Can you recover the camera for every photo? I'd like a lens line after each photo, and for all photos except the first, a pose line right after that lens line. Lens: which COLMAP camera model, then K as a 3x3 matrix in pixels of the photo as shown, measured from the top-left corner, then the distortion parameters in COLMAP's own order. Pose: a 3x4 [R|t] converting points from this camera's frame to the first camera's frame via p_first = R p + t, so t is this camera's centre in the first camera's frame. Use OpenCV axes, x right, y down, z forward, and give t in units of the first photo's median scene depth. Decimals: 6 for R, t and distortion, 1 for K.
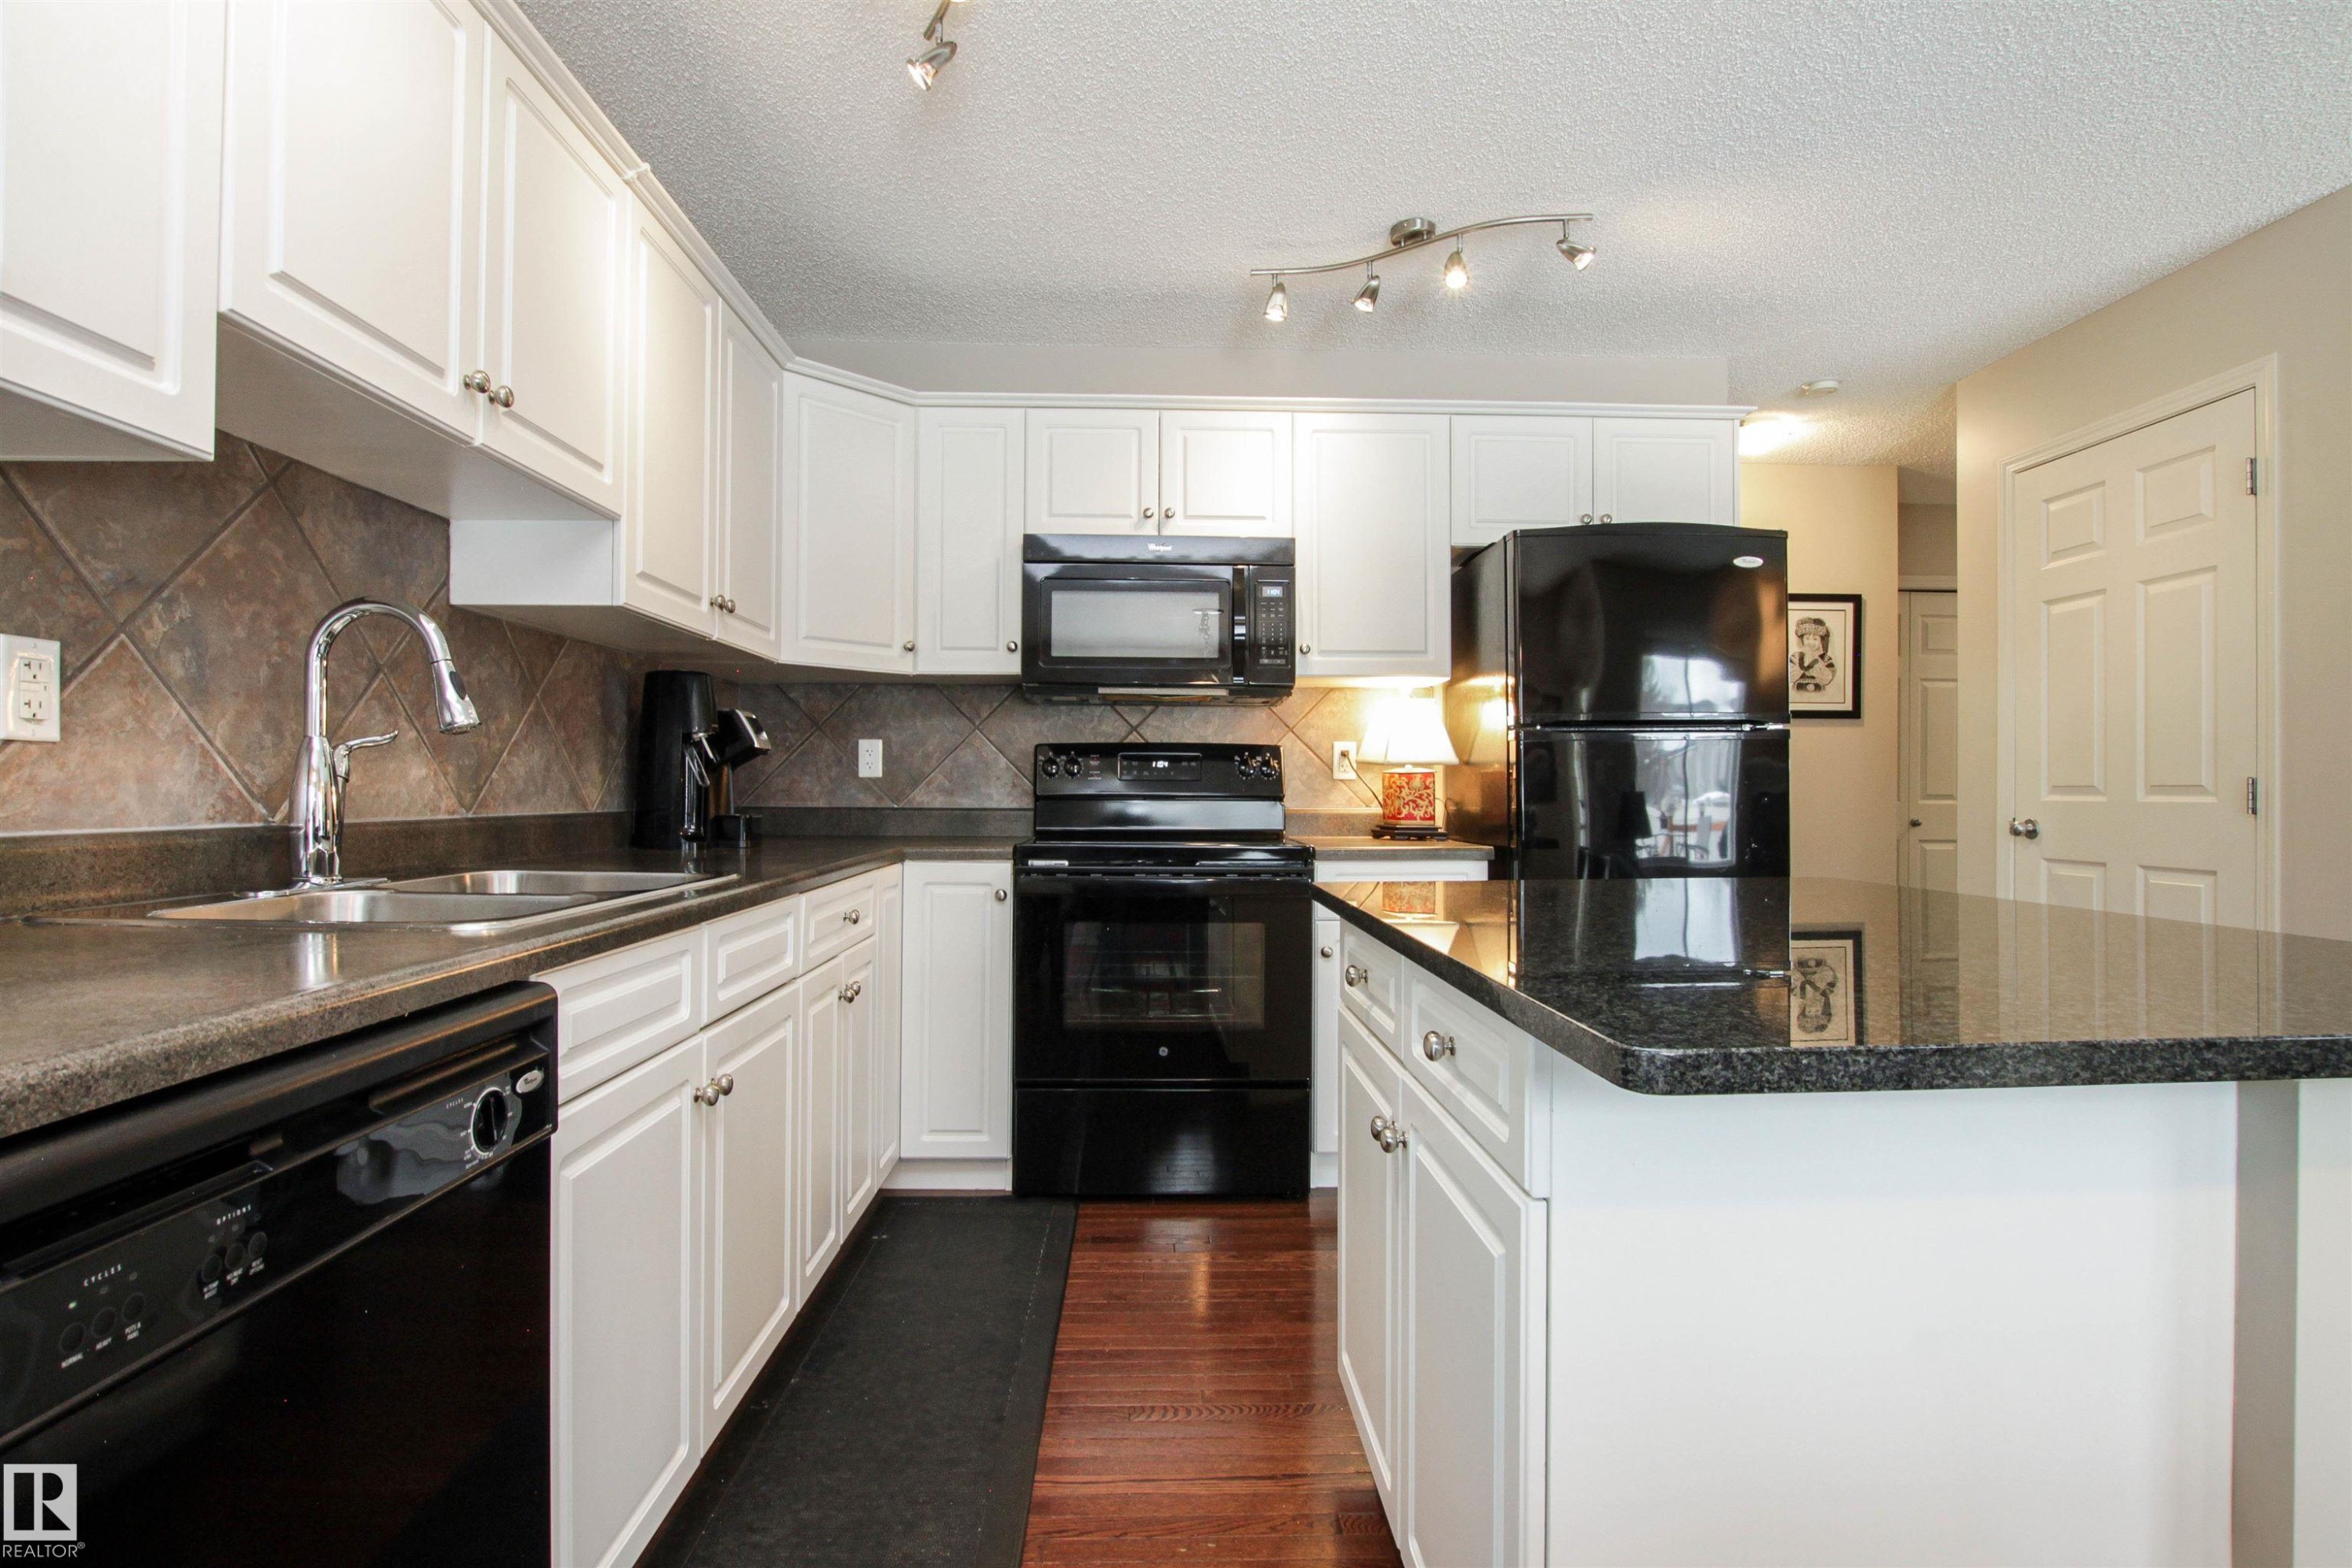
lens RADIAL K [[1159.9, 0, 1176.0], [0, 1159.9, 784.0], [0, 0, 1]] dist [-0.026075, -0.000467]
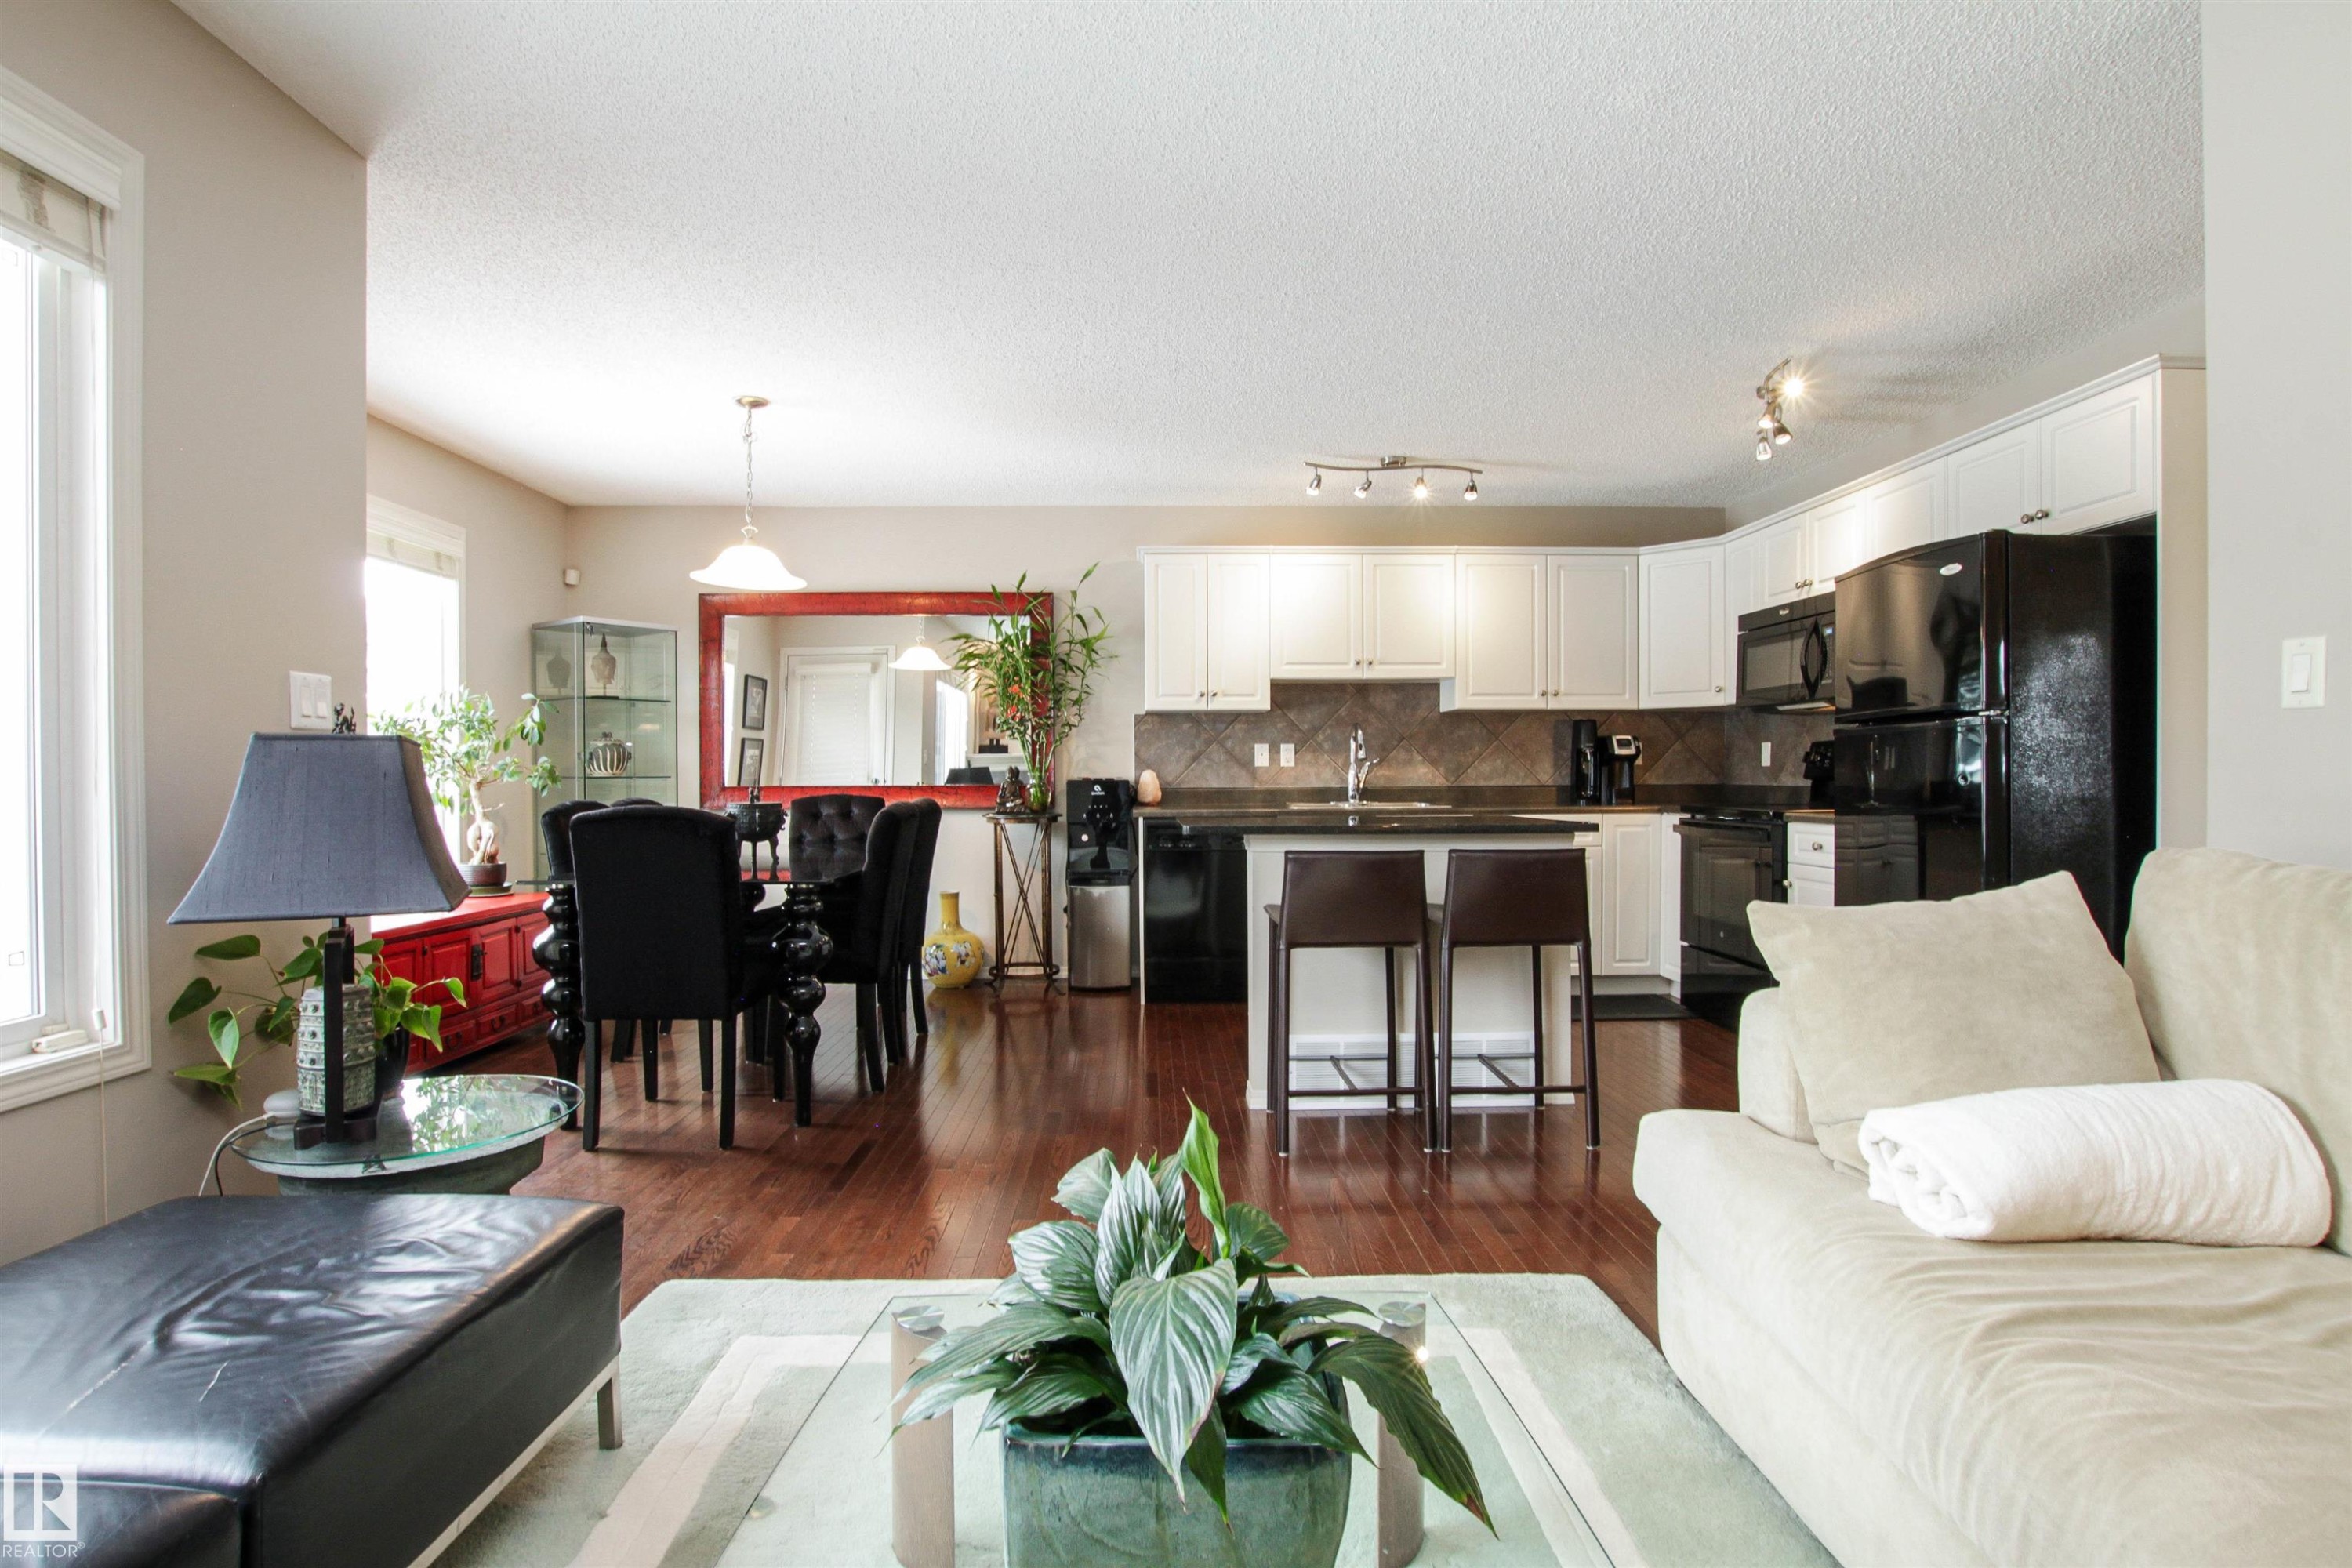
lens RADIAL K [[1113.8, 0, 1176.0], [0, 1113.8, 784.0], [0, 0, 1]] dist [-0.024734, -0.000096]
pose [[-0.005810, 0.004911, -0.999971, 2.105247], [0.010244, 0.999936, 0.004852, 0.004862], [0.999931, -0.010216, -0.005860, 0.329471]]
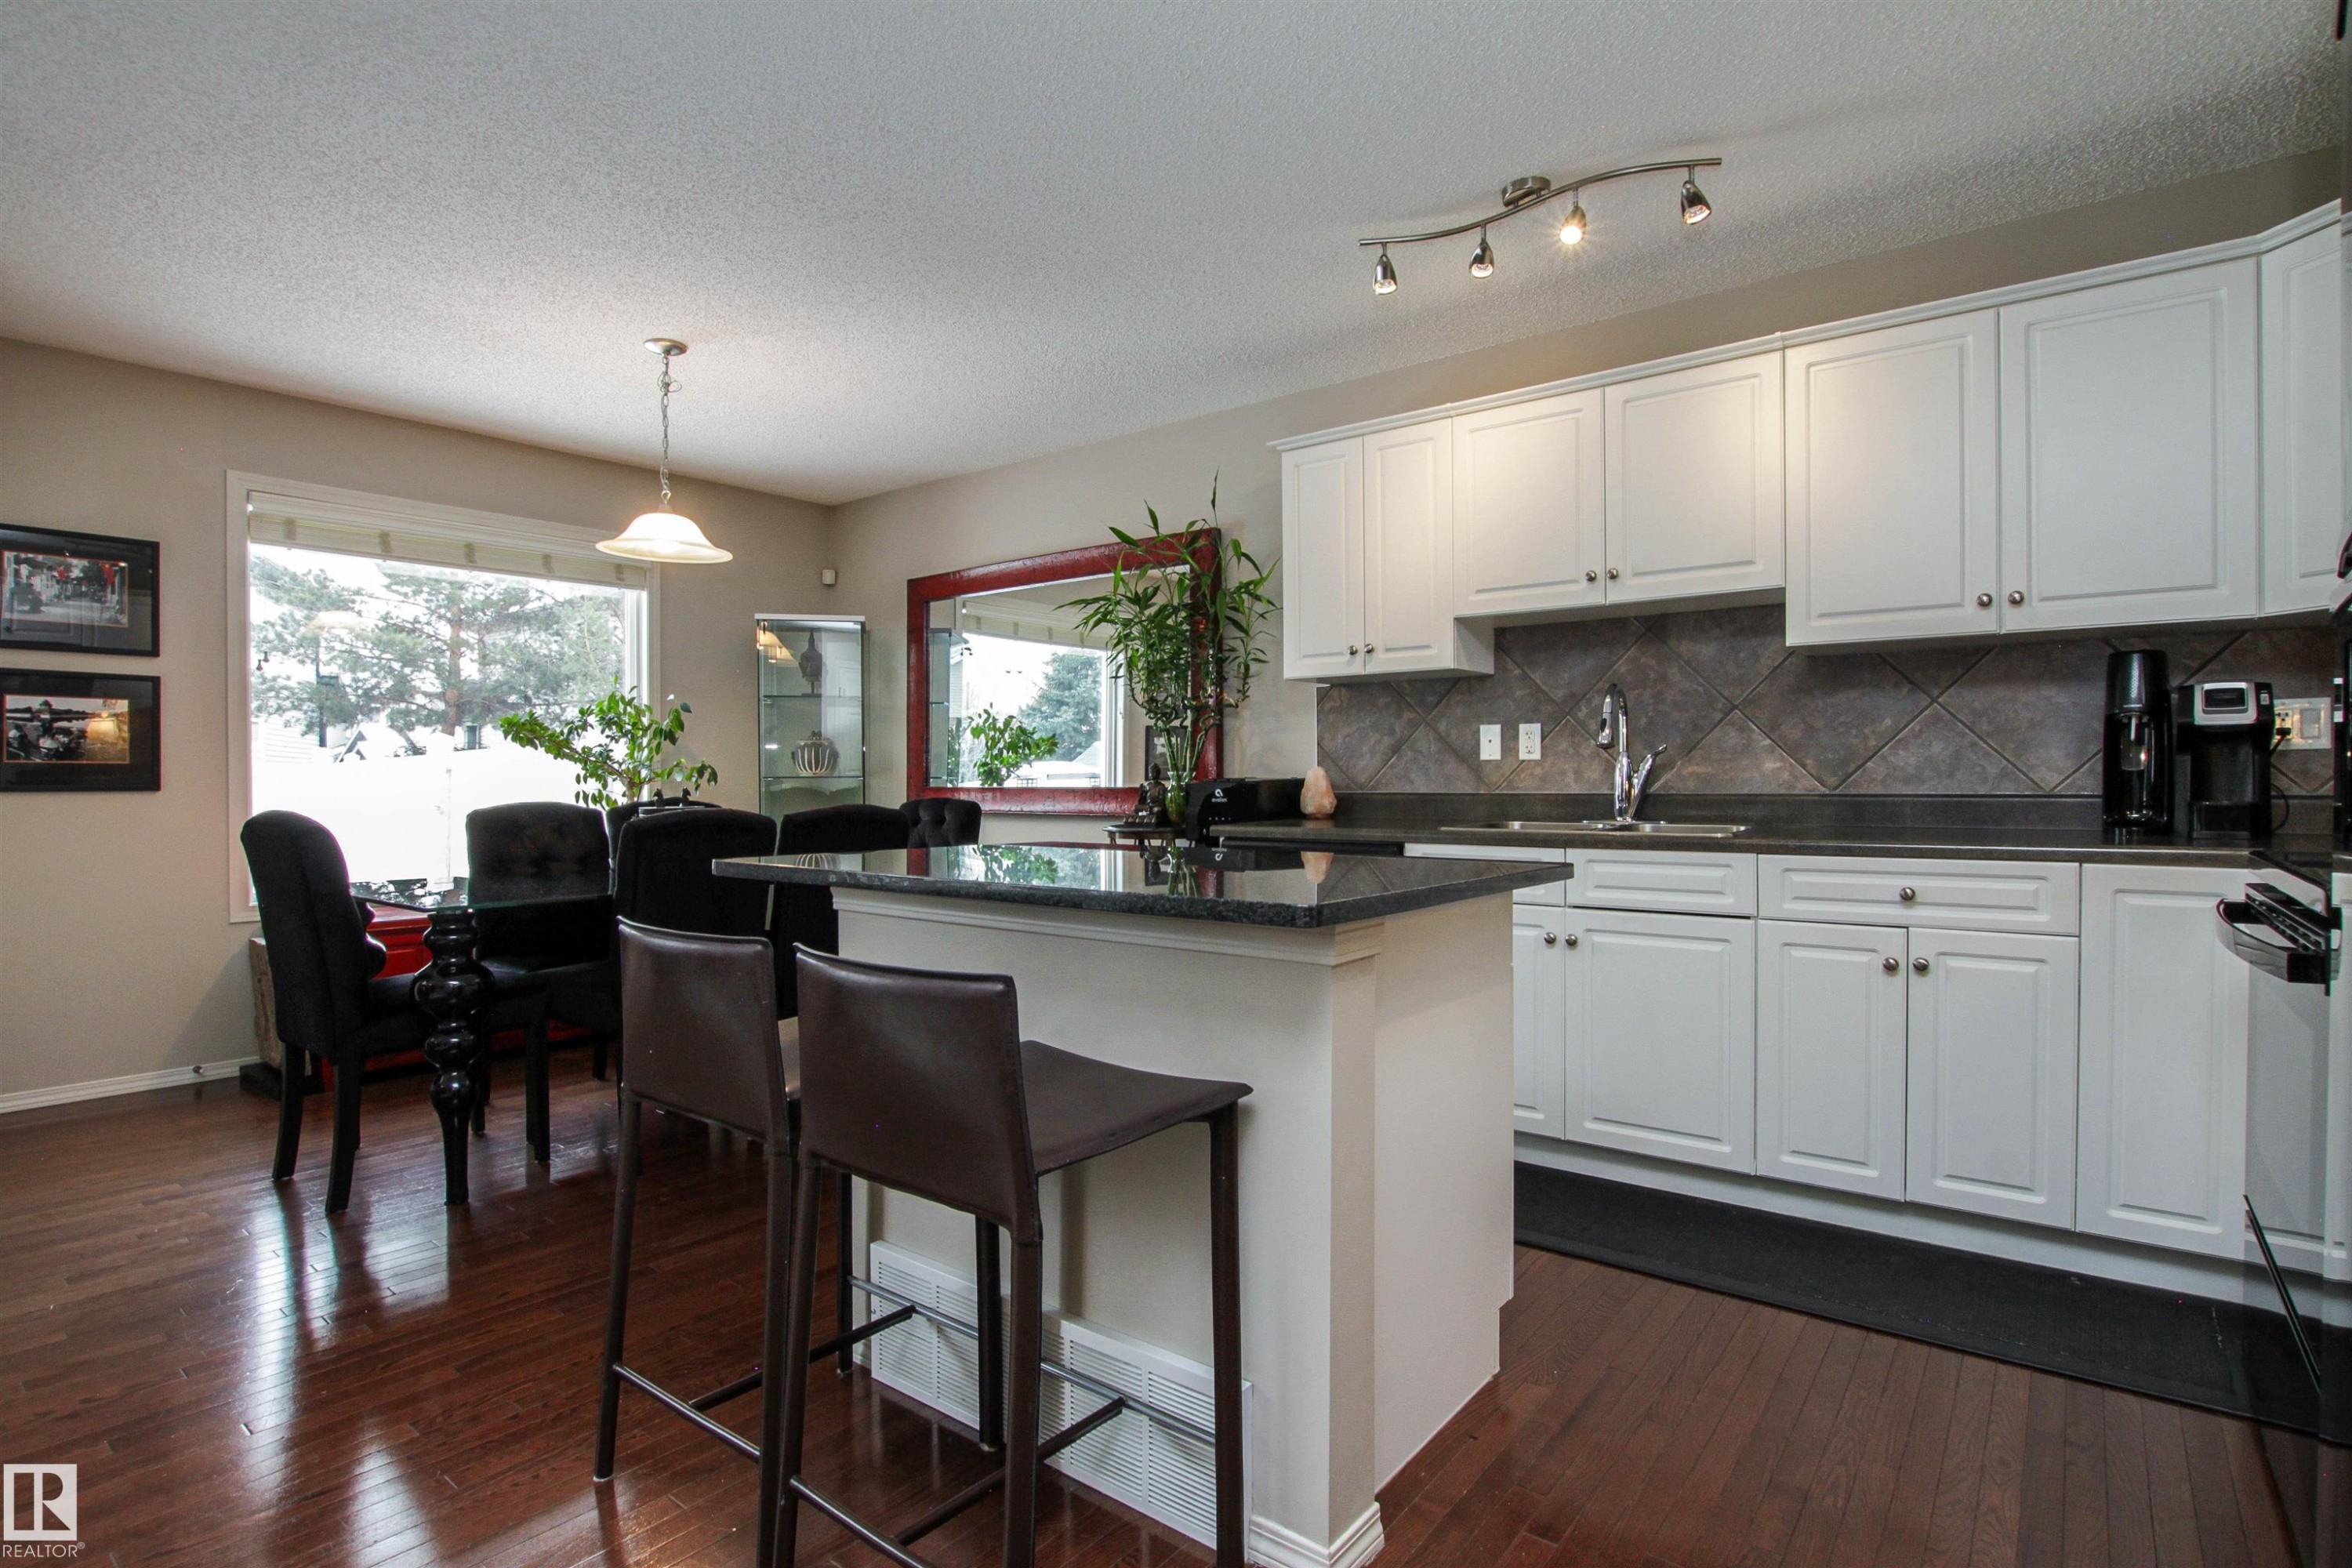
lens RADIAL K [[1159.9, 0, 1176.0], [0, 1159.9, 784.0], [0, 0, 1]] dist [-0.026075, -0.000467]
pose [[-0.635505, 0.004661, -0.772083, 1.061807], [0.008507, 0.999963, -0.000965, 0.010700], [0.772050, -0.007181, -0.635521, 1.267231]]
